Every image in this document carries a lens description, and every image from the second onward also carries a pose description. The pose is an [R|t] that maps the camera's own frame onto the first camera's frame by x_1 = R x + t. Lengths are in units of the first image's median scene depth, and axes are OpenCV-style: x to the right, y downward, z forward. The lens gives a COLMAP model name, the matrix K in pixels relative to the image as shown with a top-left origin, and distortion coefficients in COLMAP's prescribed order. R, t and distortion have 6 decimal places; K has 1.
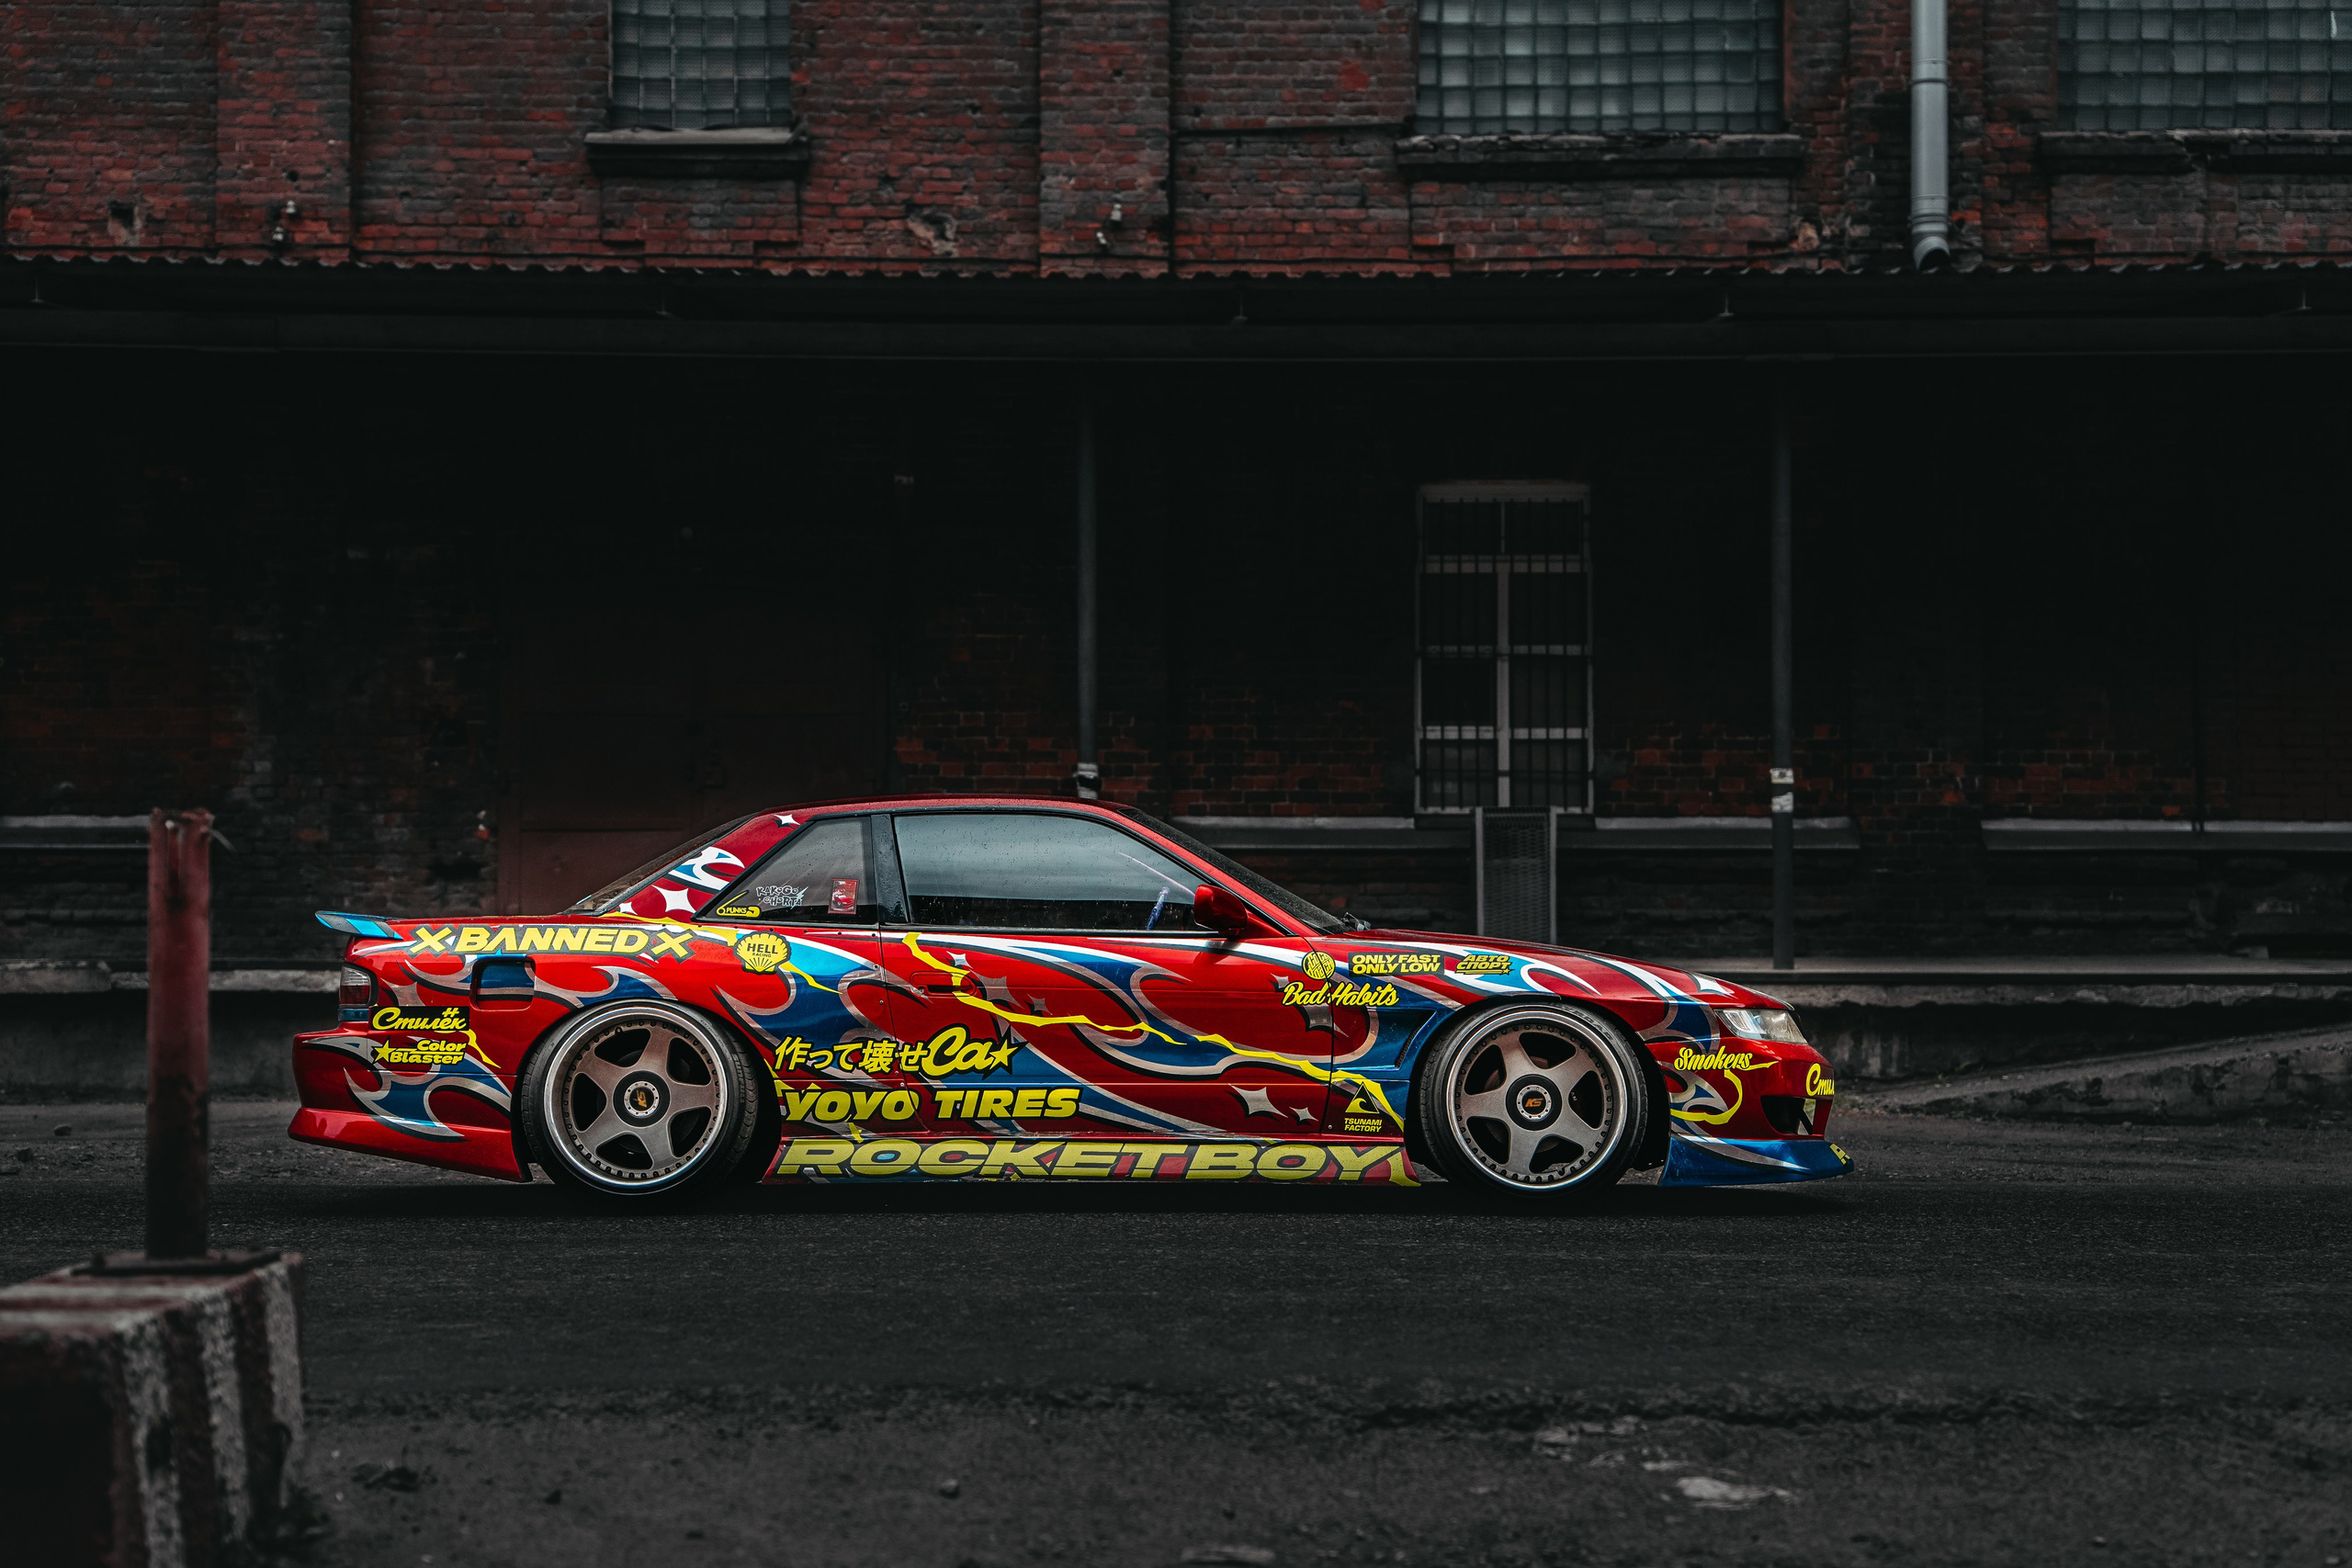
lens RADIAL K [[3405.1, 0, 1181.1], [0, 3405.1, 791.8], [0, 0, 1]] dist [0.335454, -0.971195]
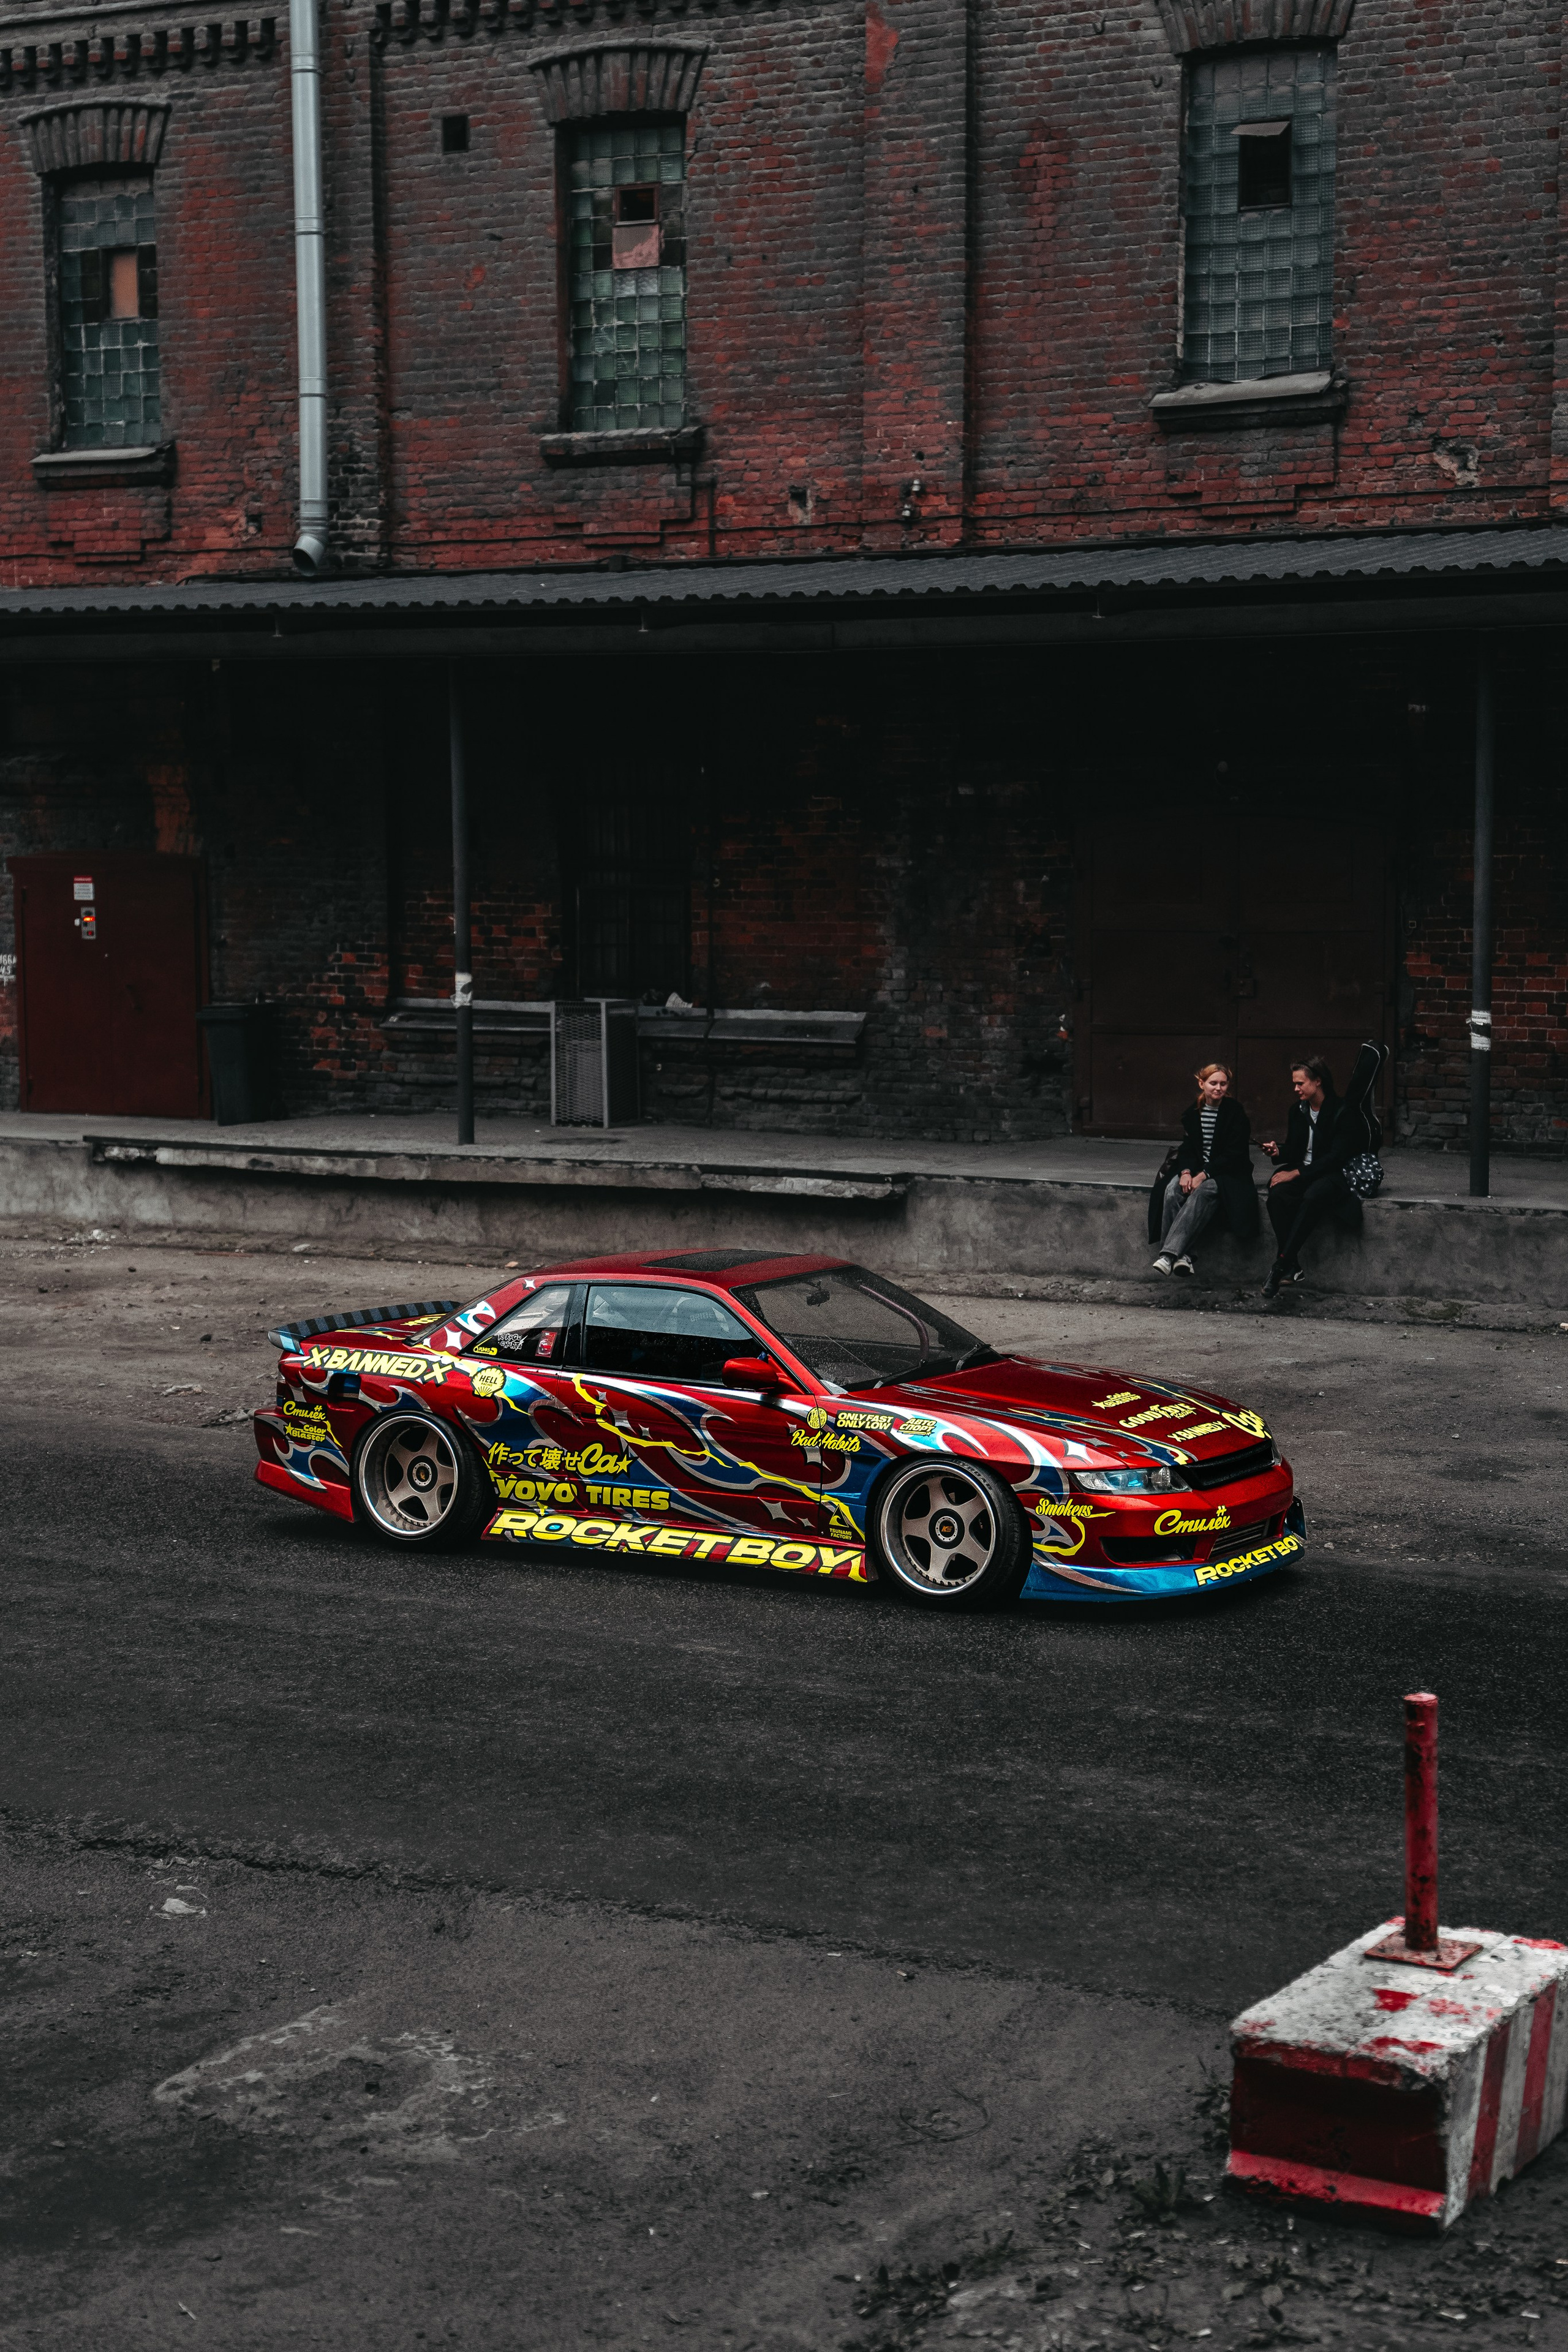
lens RADIAL K [[3846.1, 0, 784.0], [0, 3846.1, 1176.0], [0, 0, 1]] dist [0.456461, -1.835281]
pose [[0.864265, 0.041084, -0.501356, 0.818830], [0.030151, 0.990636, 0.133155, -0.258957], [0.502133, -0.130198, 0.854934, -0.346290]]
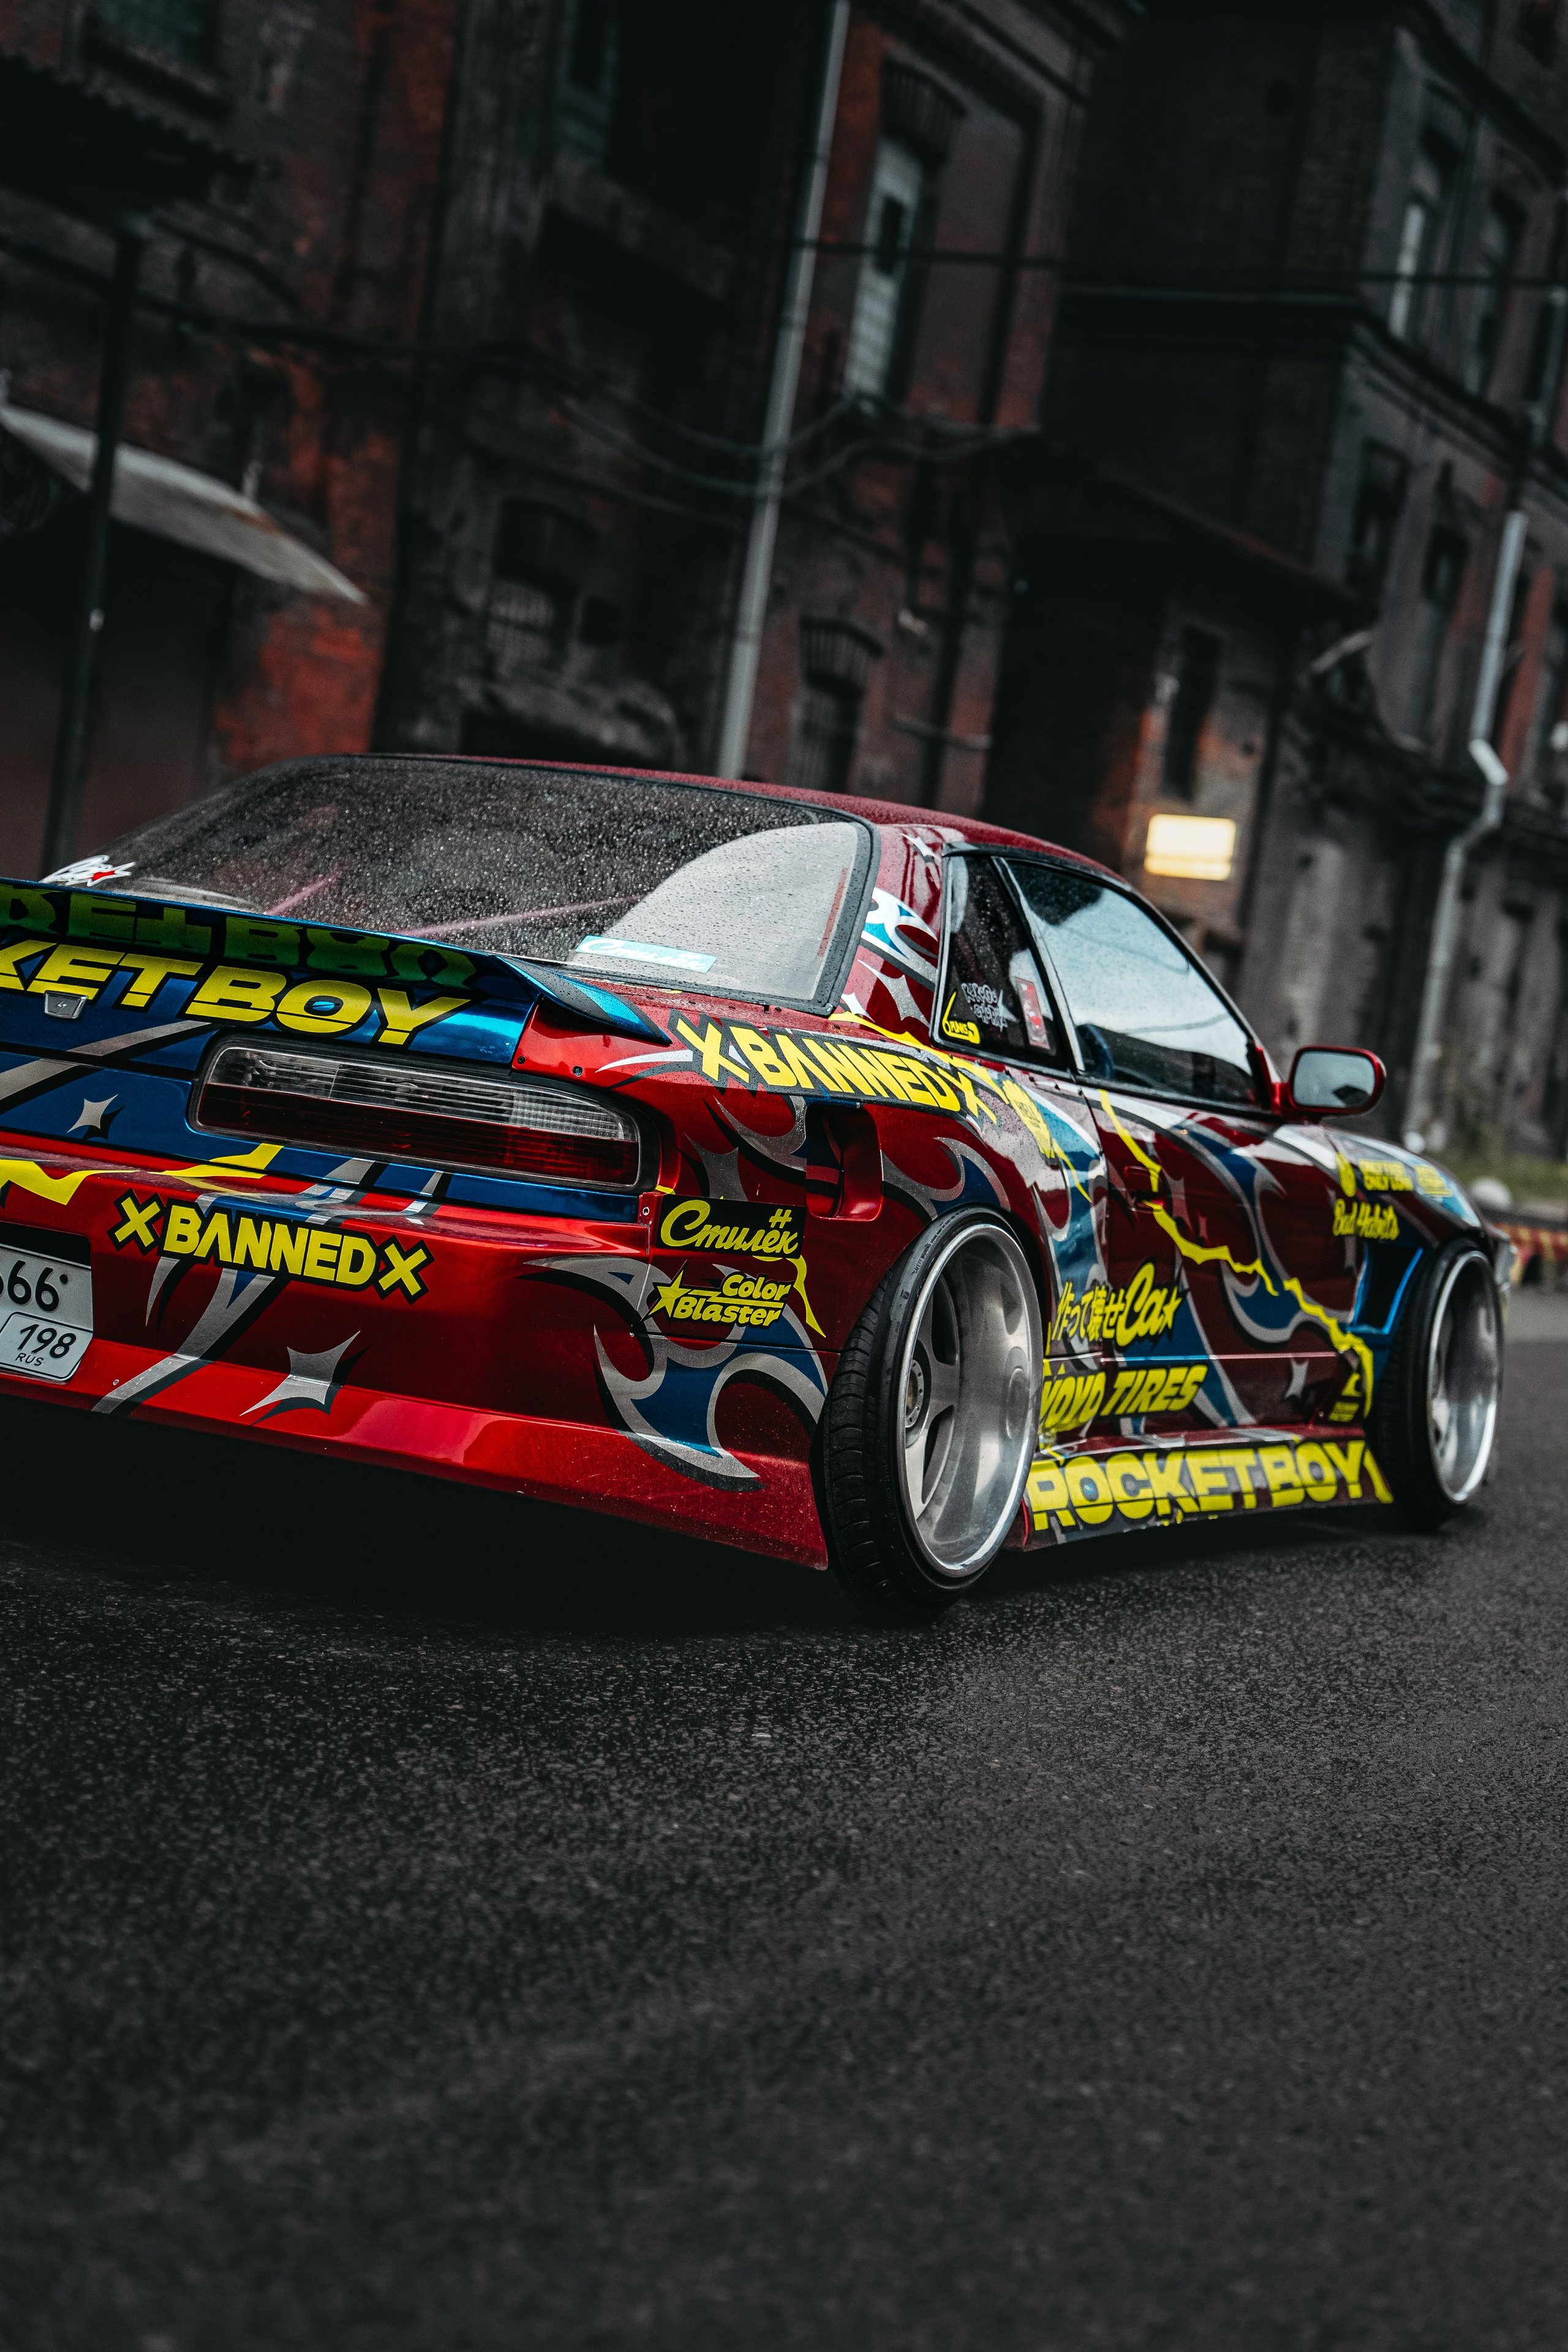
lens RADIAL K [[3797.5, 0, 784.0], [0, 3797.5, 1176.0], [0, 0, 1]] dist [0.430612, -1.631758]
pose [[0.437826, 0.028790, 0.898598, -0.671149], [-0.190841, 0.979686, 0.061597, 0.026554], [-0.878571, -0.198458, 0.434427, 0.776152]]
